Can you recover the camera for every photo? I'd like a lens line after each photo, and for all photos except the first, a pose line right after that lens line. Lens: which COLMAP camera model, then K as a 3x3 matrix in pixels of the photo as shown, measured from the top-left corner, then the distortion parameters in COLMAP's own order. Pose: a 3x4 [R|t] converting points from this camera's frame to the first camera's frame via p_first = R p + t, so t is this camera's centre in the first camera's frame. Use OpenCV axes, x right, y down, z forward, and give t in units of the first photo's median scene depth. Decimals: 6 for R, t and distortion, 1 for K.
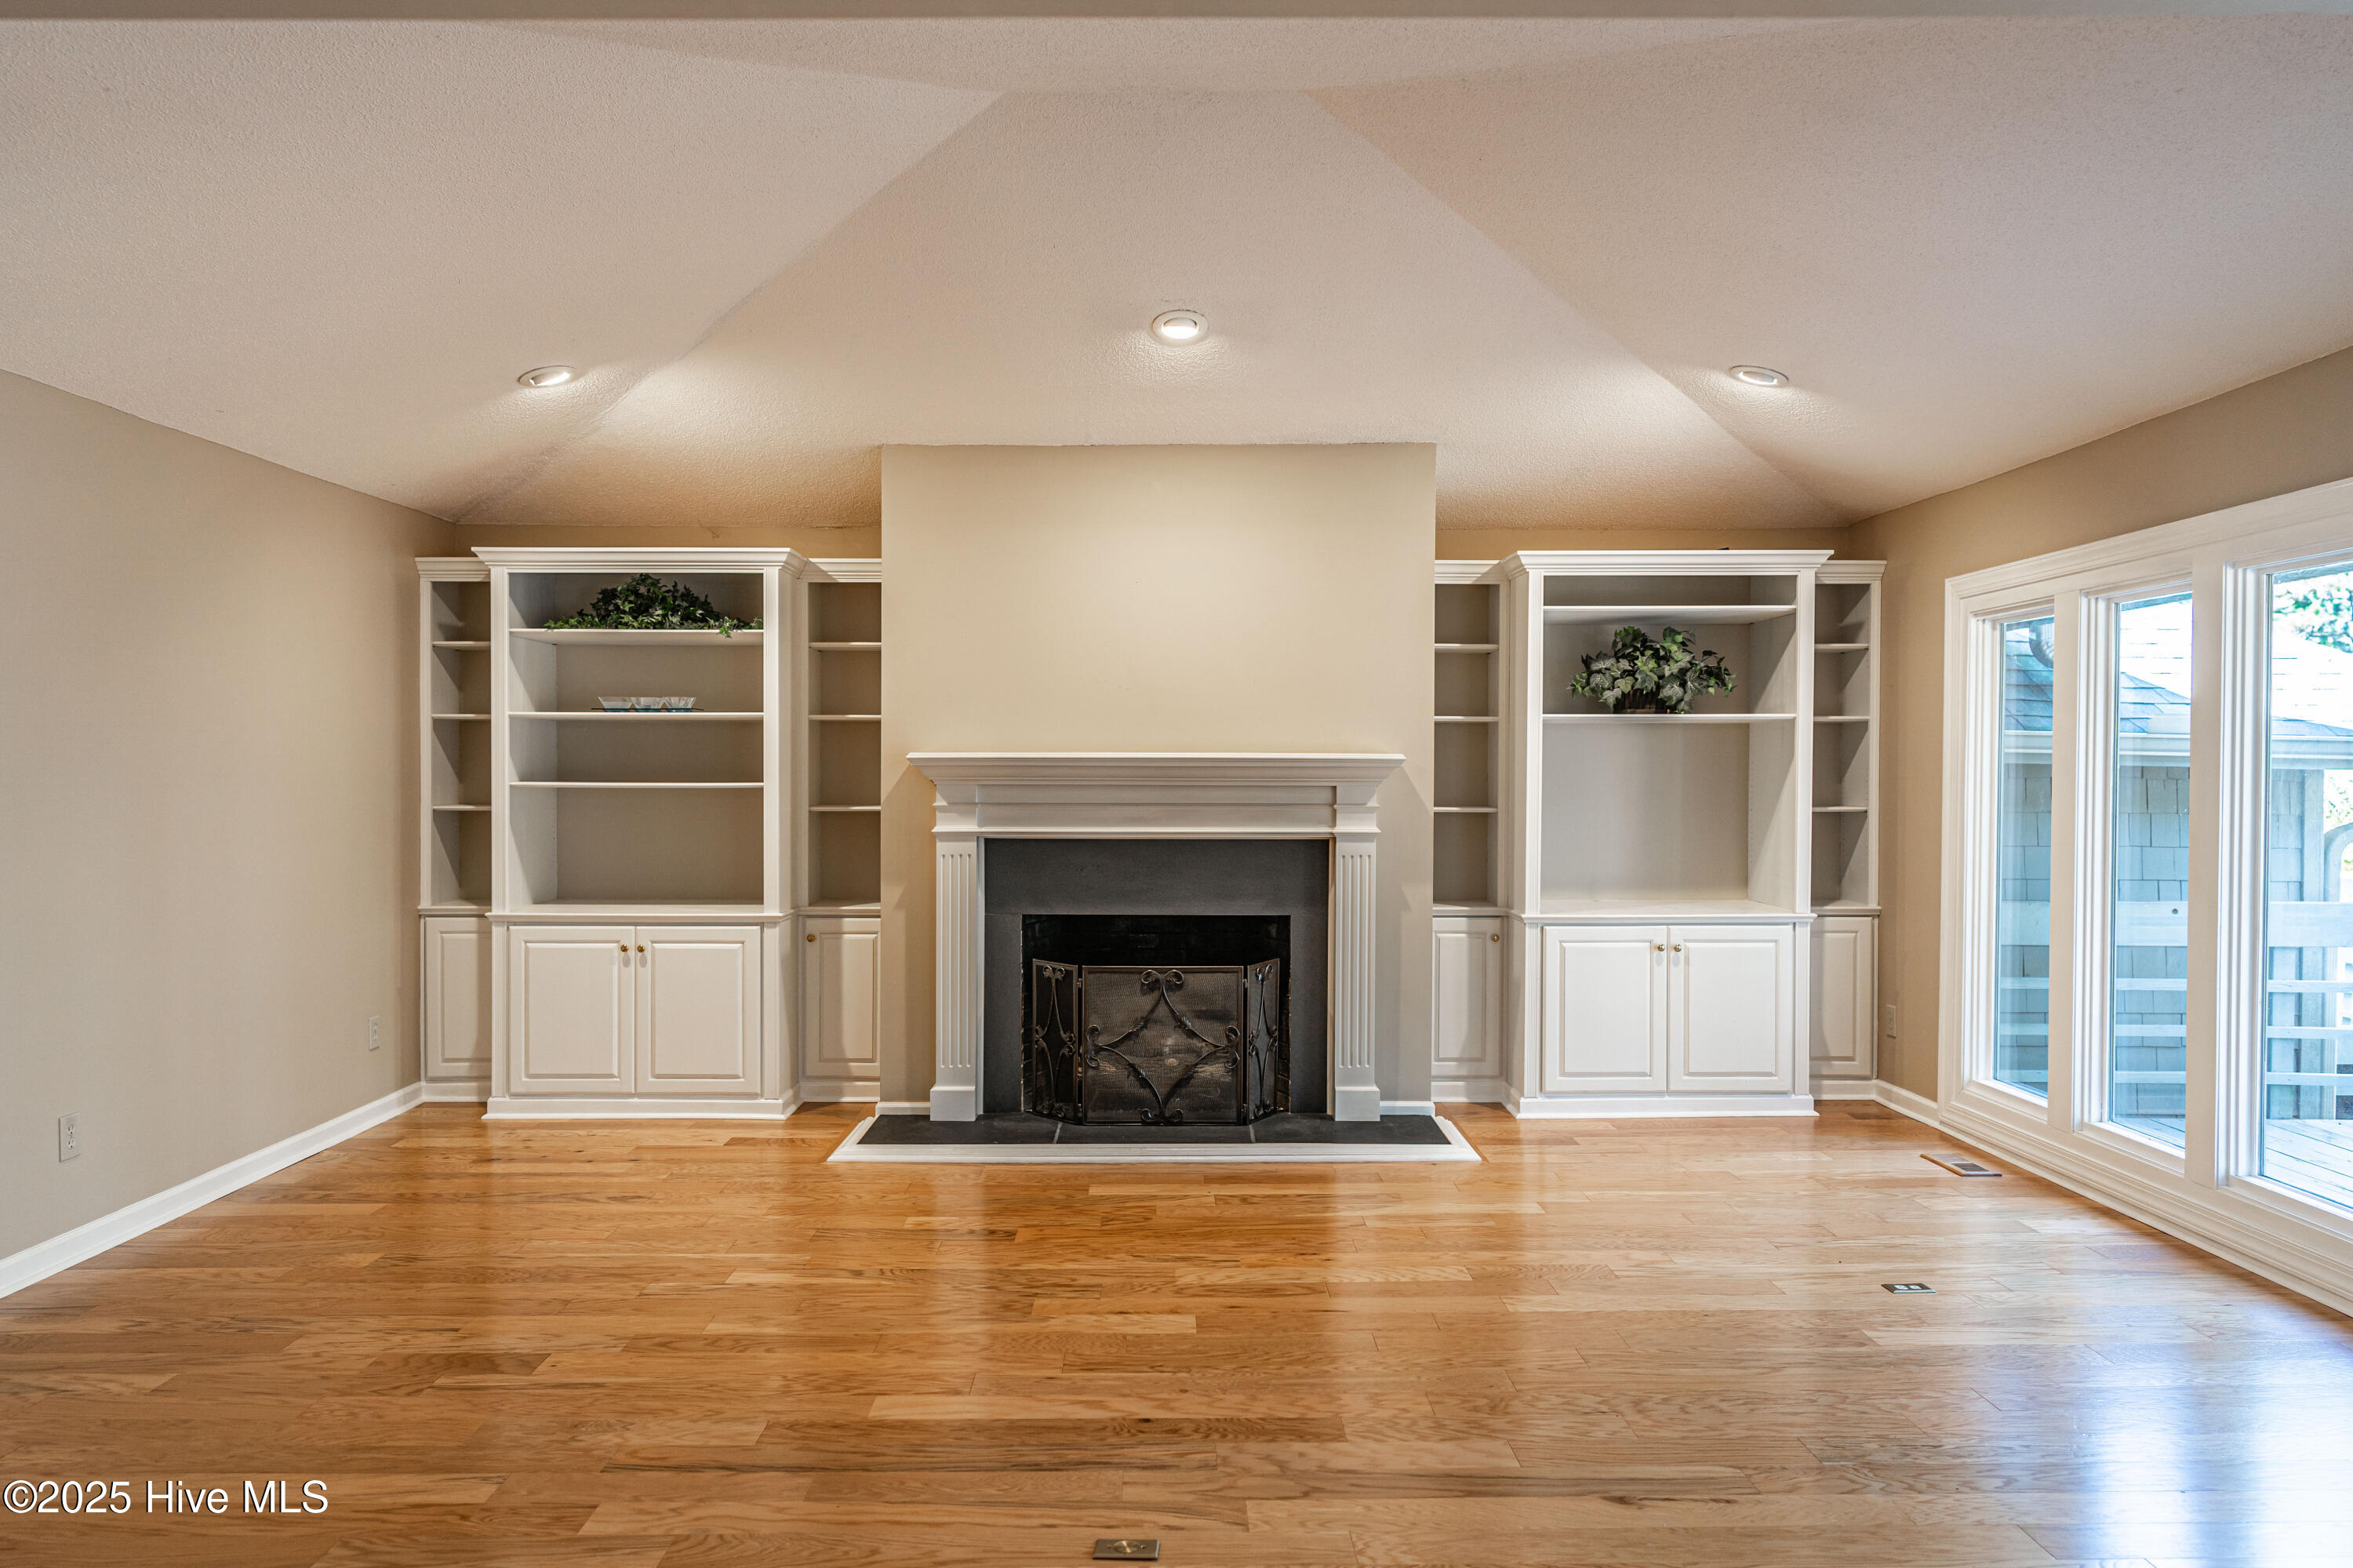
lens RADIAL K [[1568.4, 0, 1243.5], [0, 1568.4, 800.7], [0, 0, 1]] dist [-0.002732, 0.002811]
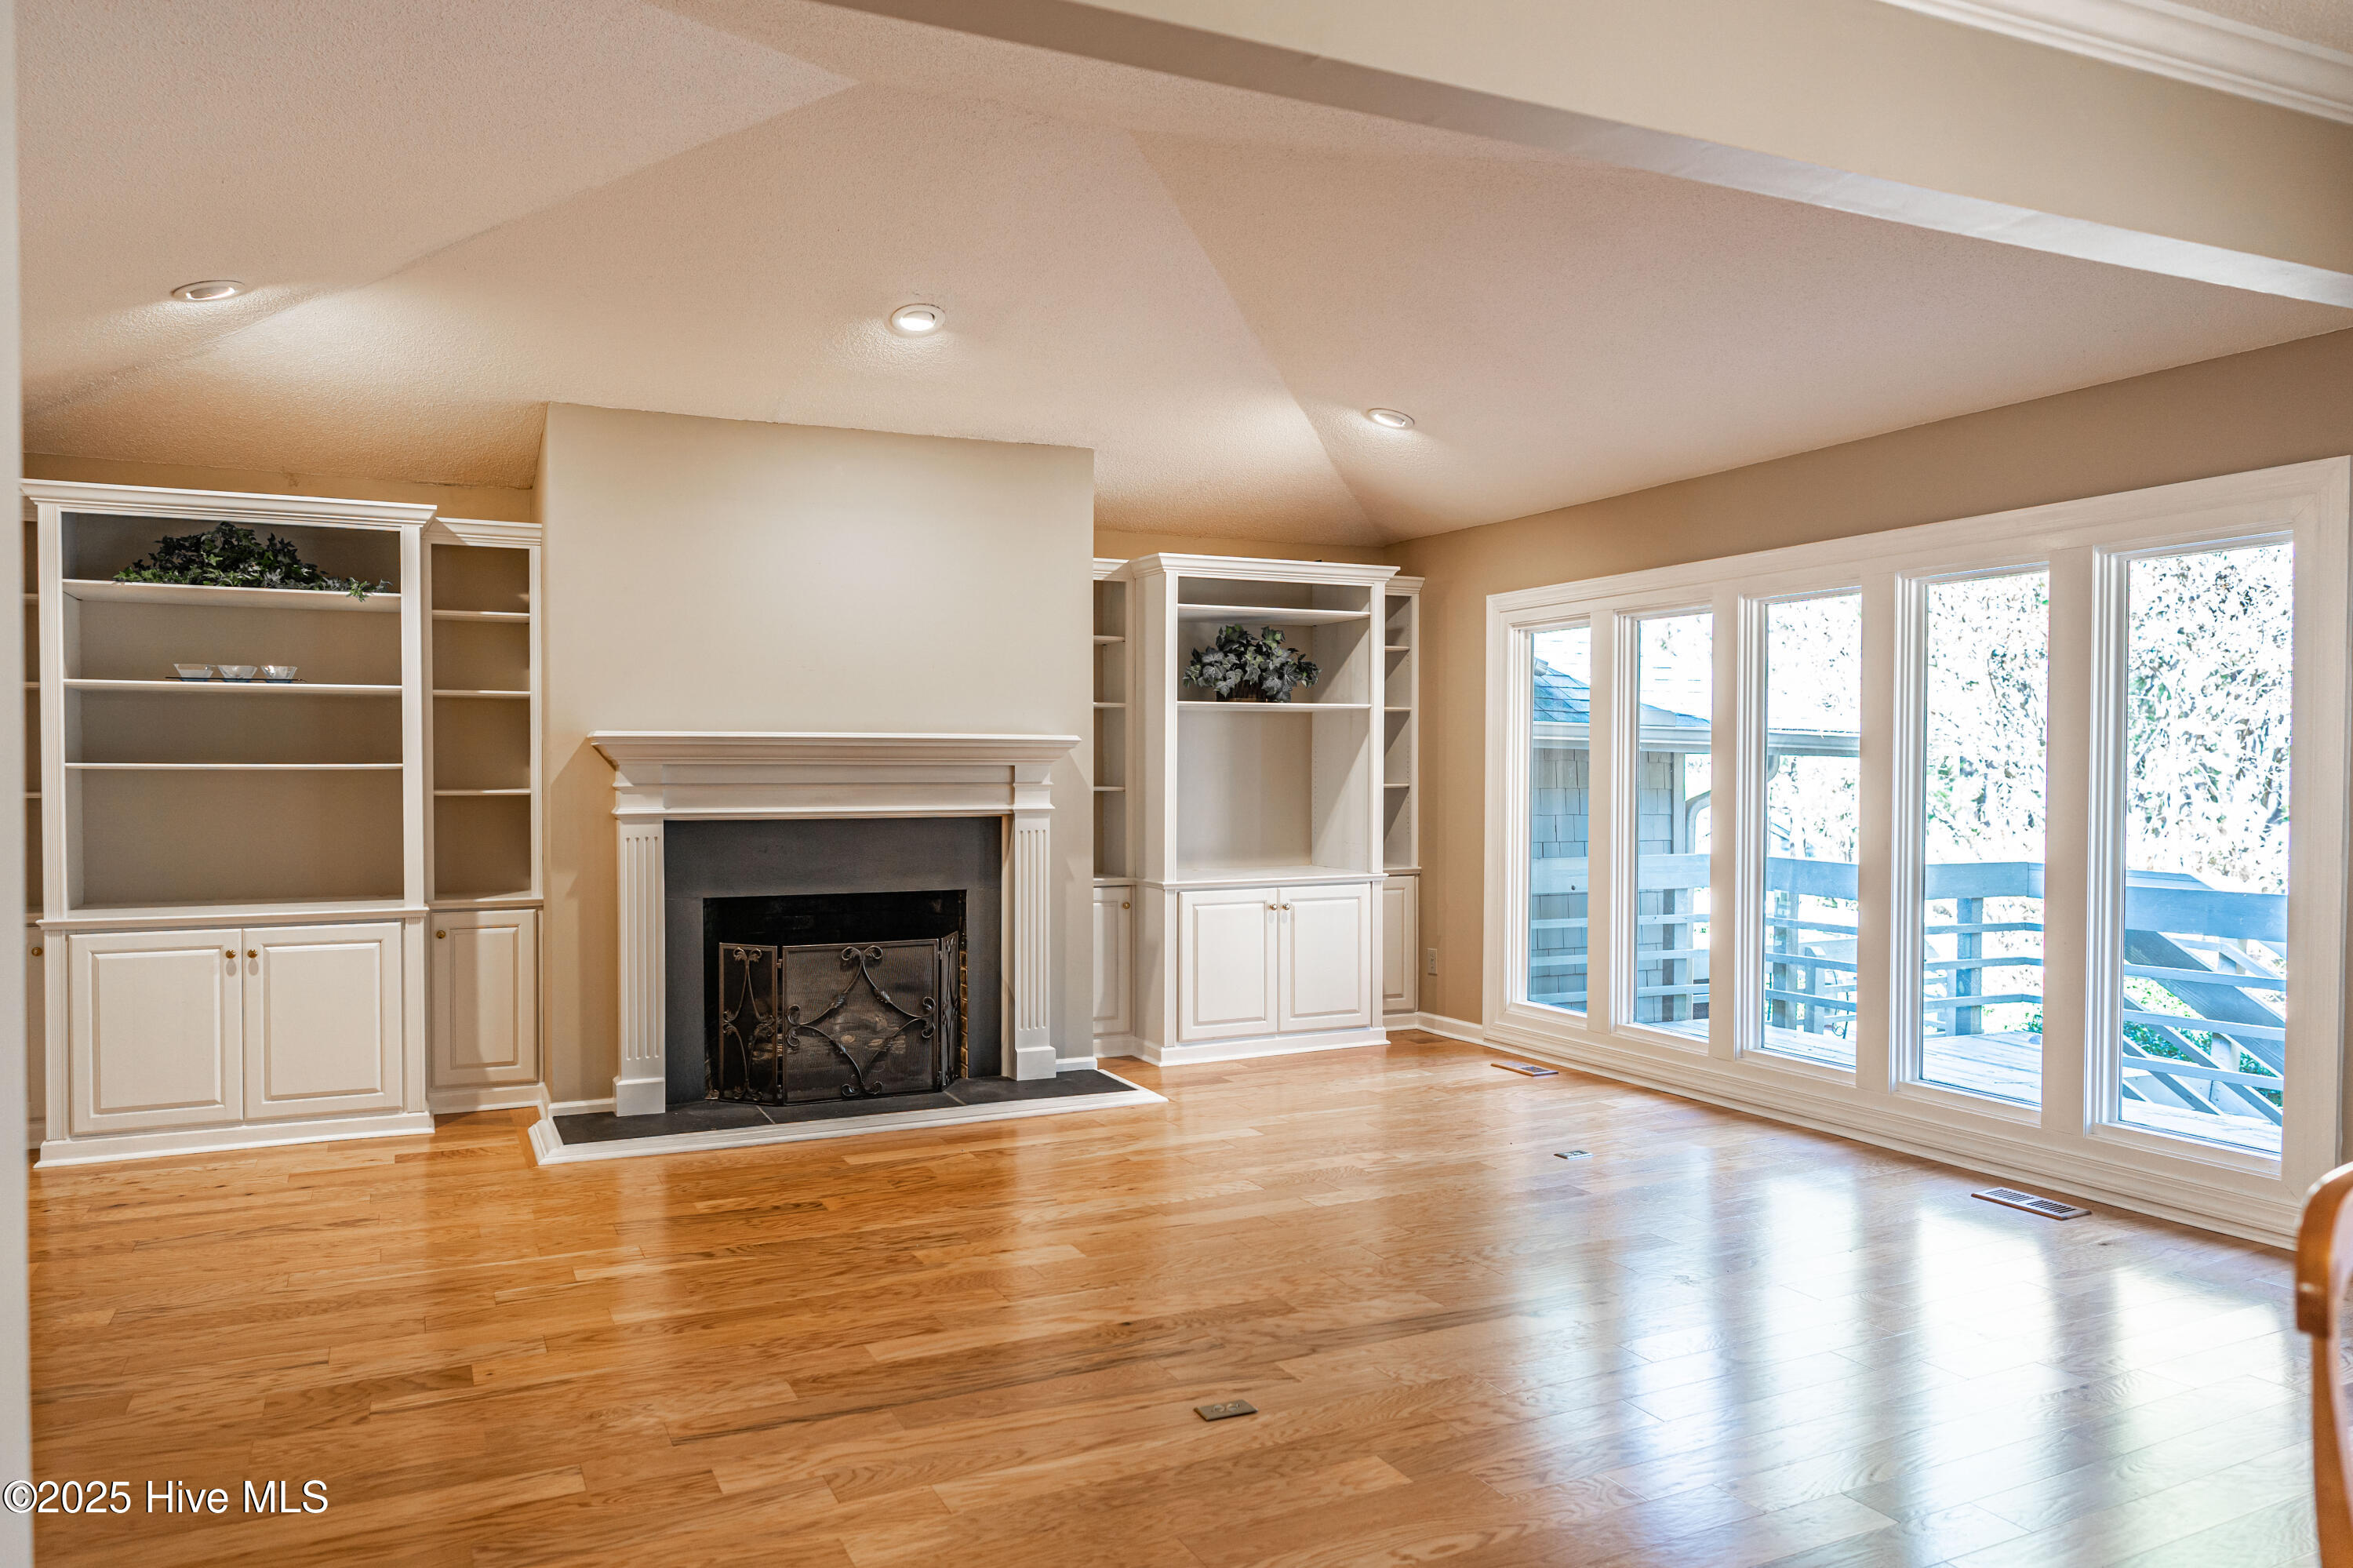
lens RADIAL K [[1568.4, 0, 1231.0], [0, 1568.4, 820.5], [0, 0, 1]] dist [-0.002732, 0.002811]
pose [[0.904397, -0.016930, 0.426355, -0.262018], [0.009548, 0.999765, 0.019444, 0.008362], [-0.426584, -0.013514, 0.904347, -0.022425]]
